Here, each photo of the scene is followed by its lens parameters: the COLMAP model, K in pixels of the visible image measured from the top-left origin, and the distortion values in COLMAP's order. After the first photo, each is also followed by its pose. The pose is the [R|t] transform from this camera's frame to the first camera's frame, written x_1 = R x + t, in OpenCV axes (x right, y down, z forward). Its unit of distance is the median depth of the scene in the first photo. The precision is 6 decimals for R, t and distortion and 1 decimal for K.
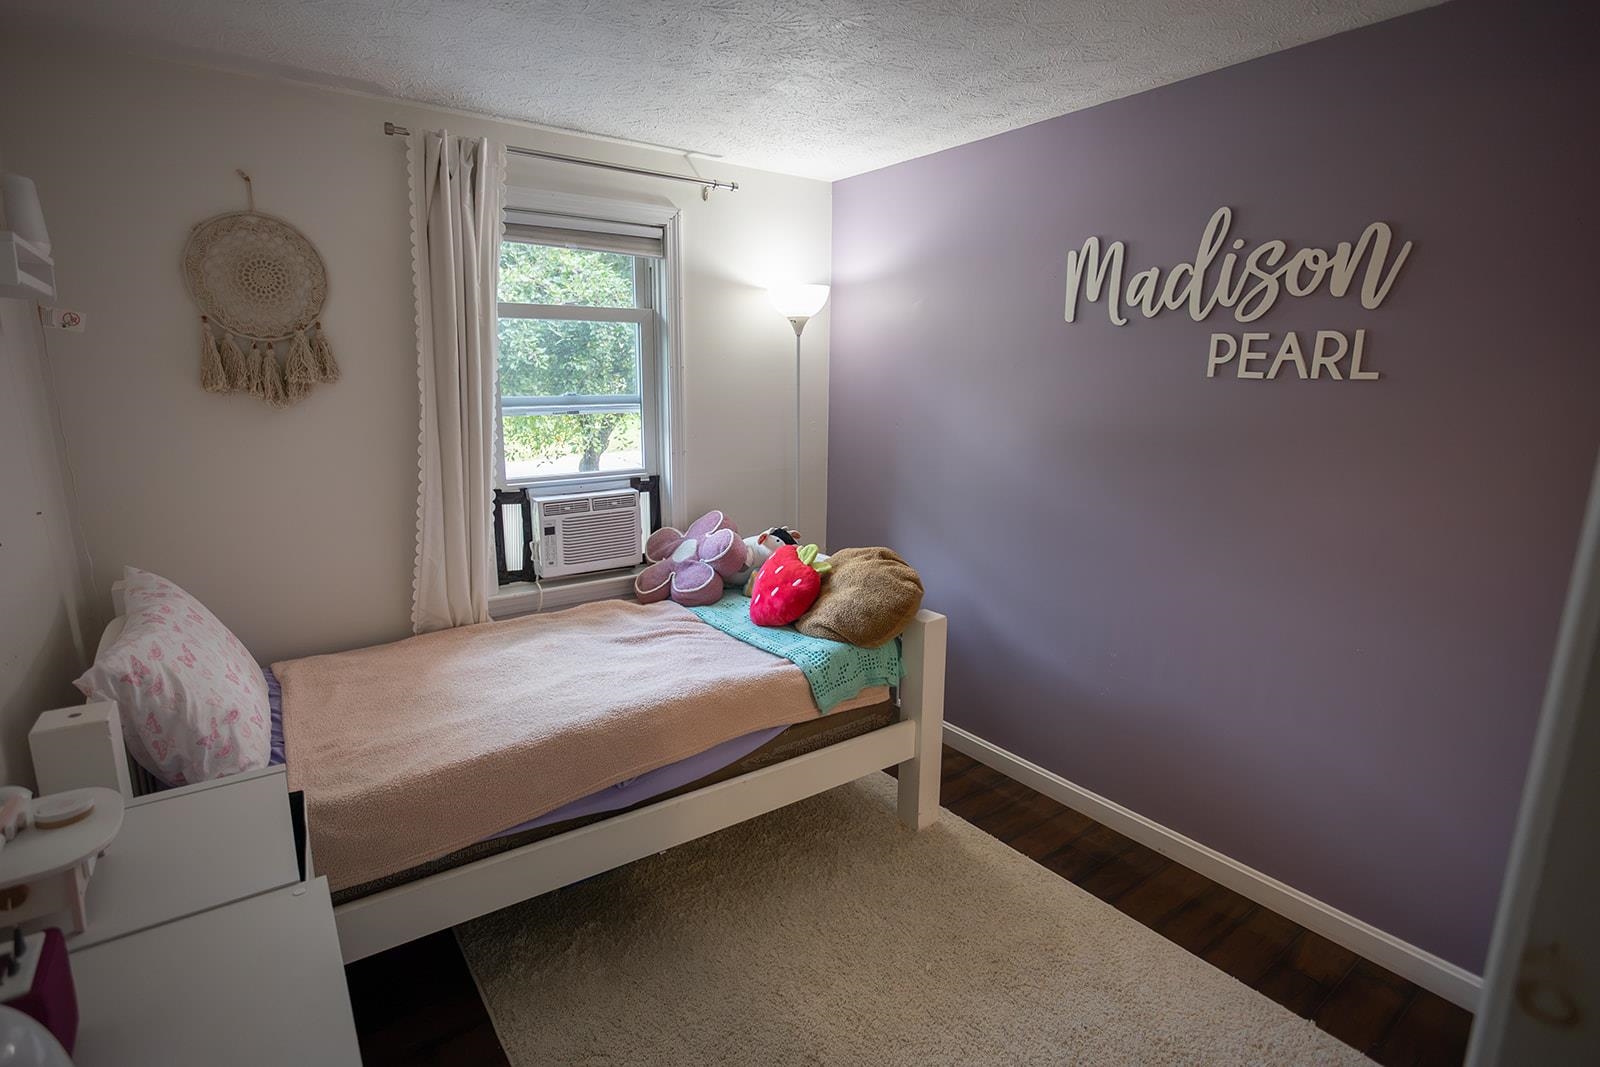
lens RADIAL K [[784.0, 0, 794.1], [0, 784.0, 530.7], [0, 0, 1]] dist [-0.059031, 0.027653]
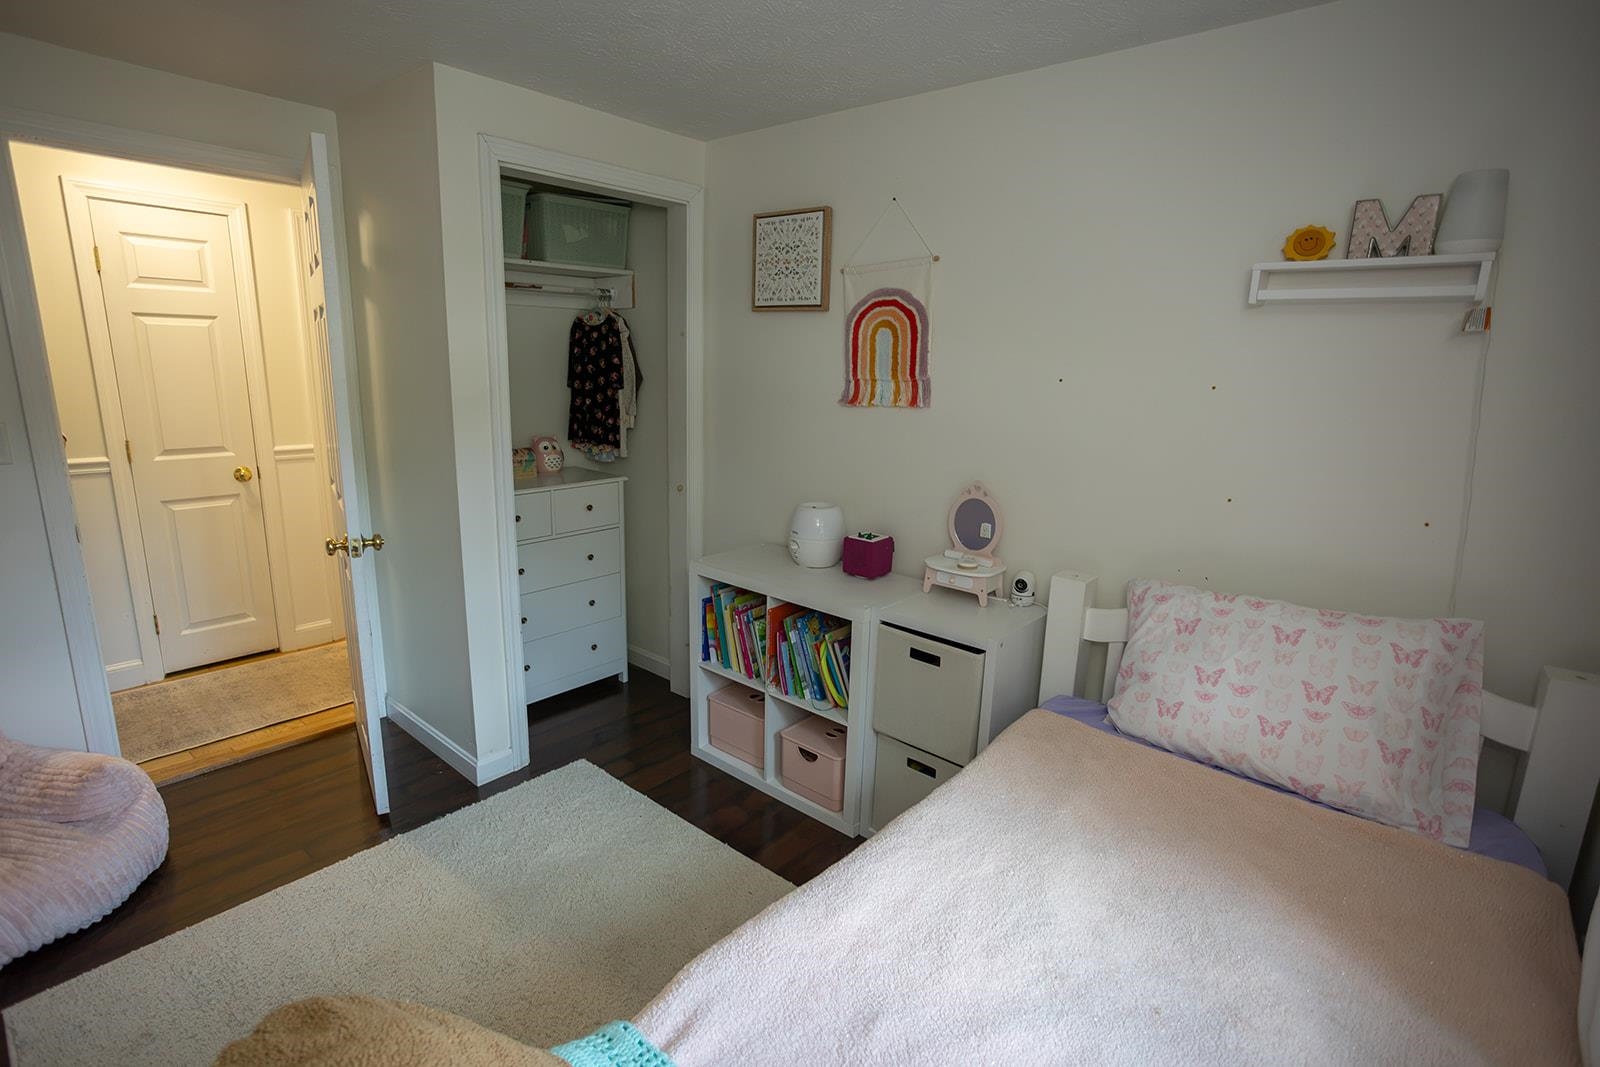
lens RADIAL K [[784.0, 0, 794.1], [0, 784.0, 530.7], [0, 0, 1]] dist [-0.059031, 0.027653]
pose [[-0.979972, 0.010152, -0.198875, -0.006981], [-0.072201, 0.912629, 0.402362, -0.231075], [0.185584, 0.408663, -0.893618, 1.143216]]
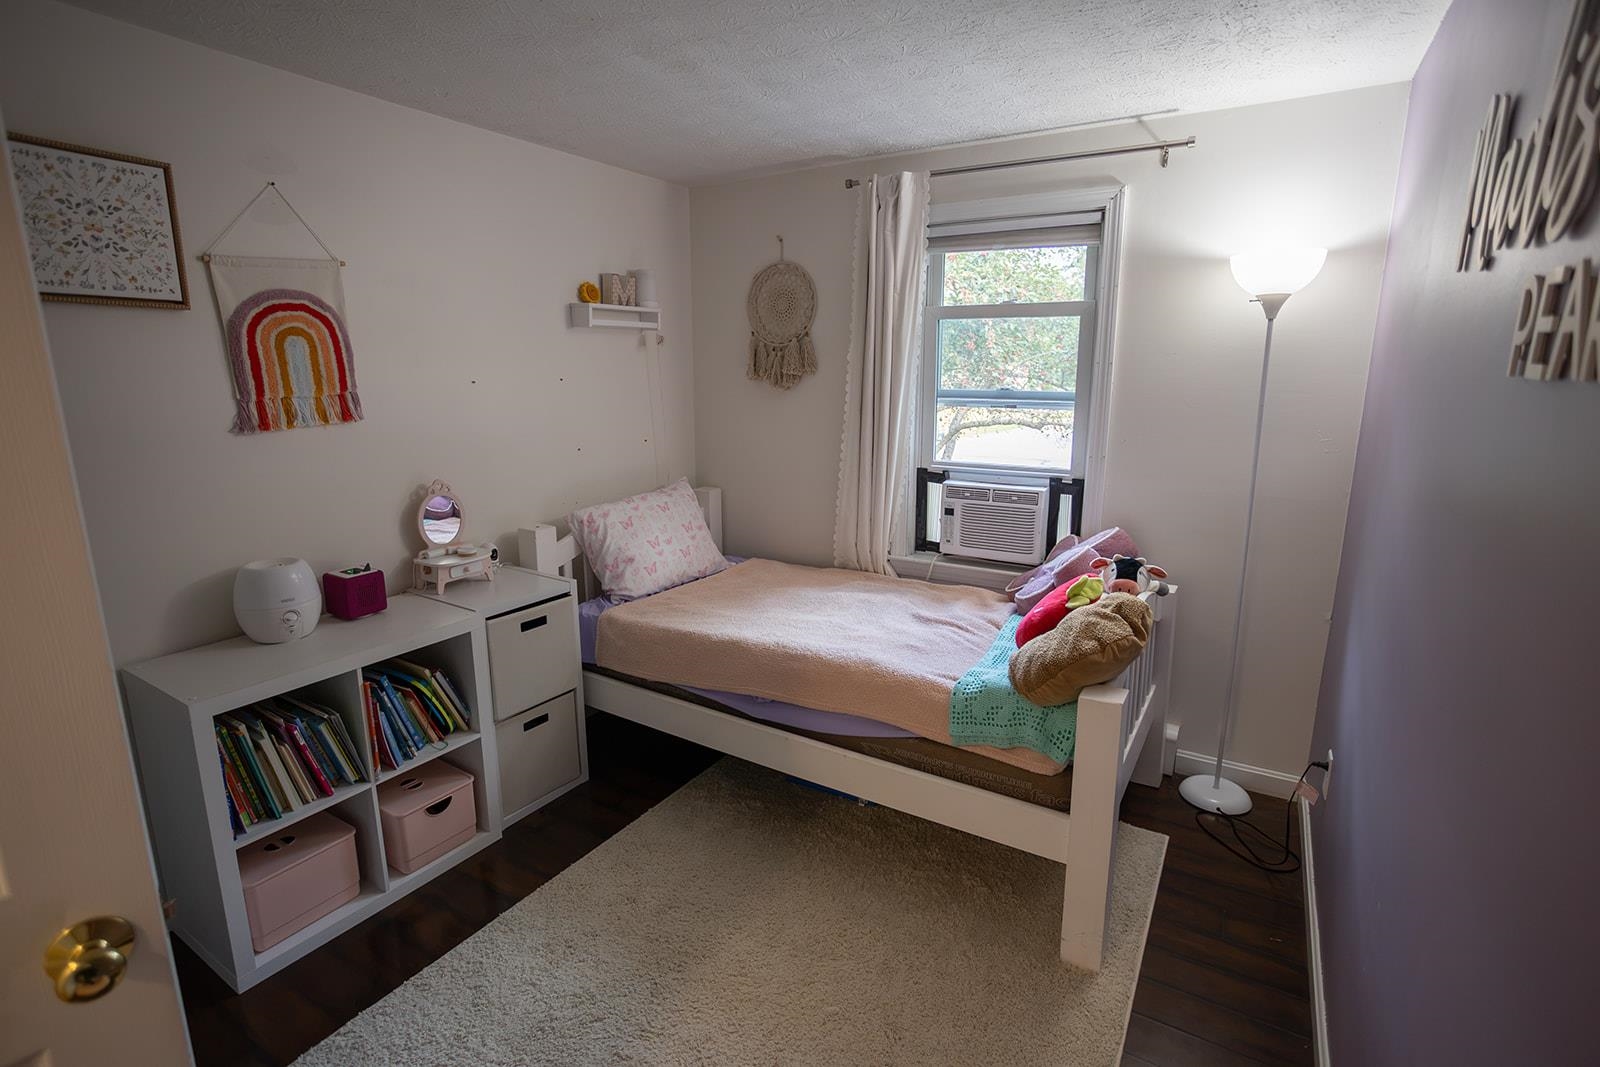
lens RADIAL K [[784.0, 0, 794.1], [0, 784.0, 530.7], [0, 0, 1]] dist [-0.059031, 0.027653]
pose [[0.365175, 0.184103, -0.912553, 0.659479], [-0.180992, 0.975586, 0.124392, -0.075873], [0.913175, 0.119739, 0.389581, 0.395395]]
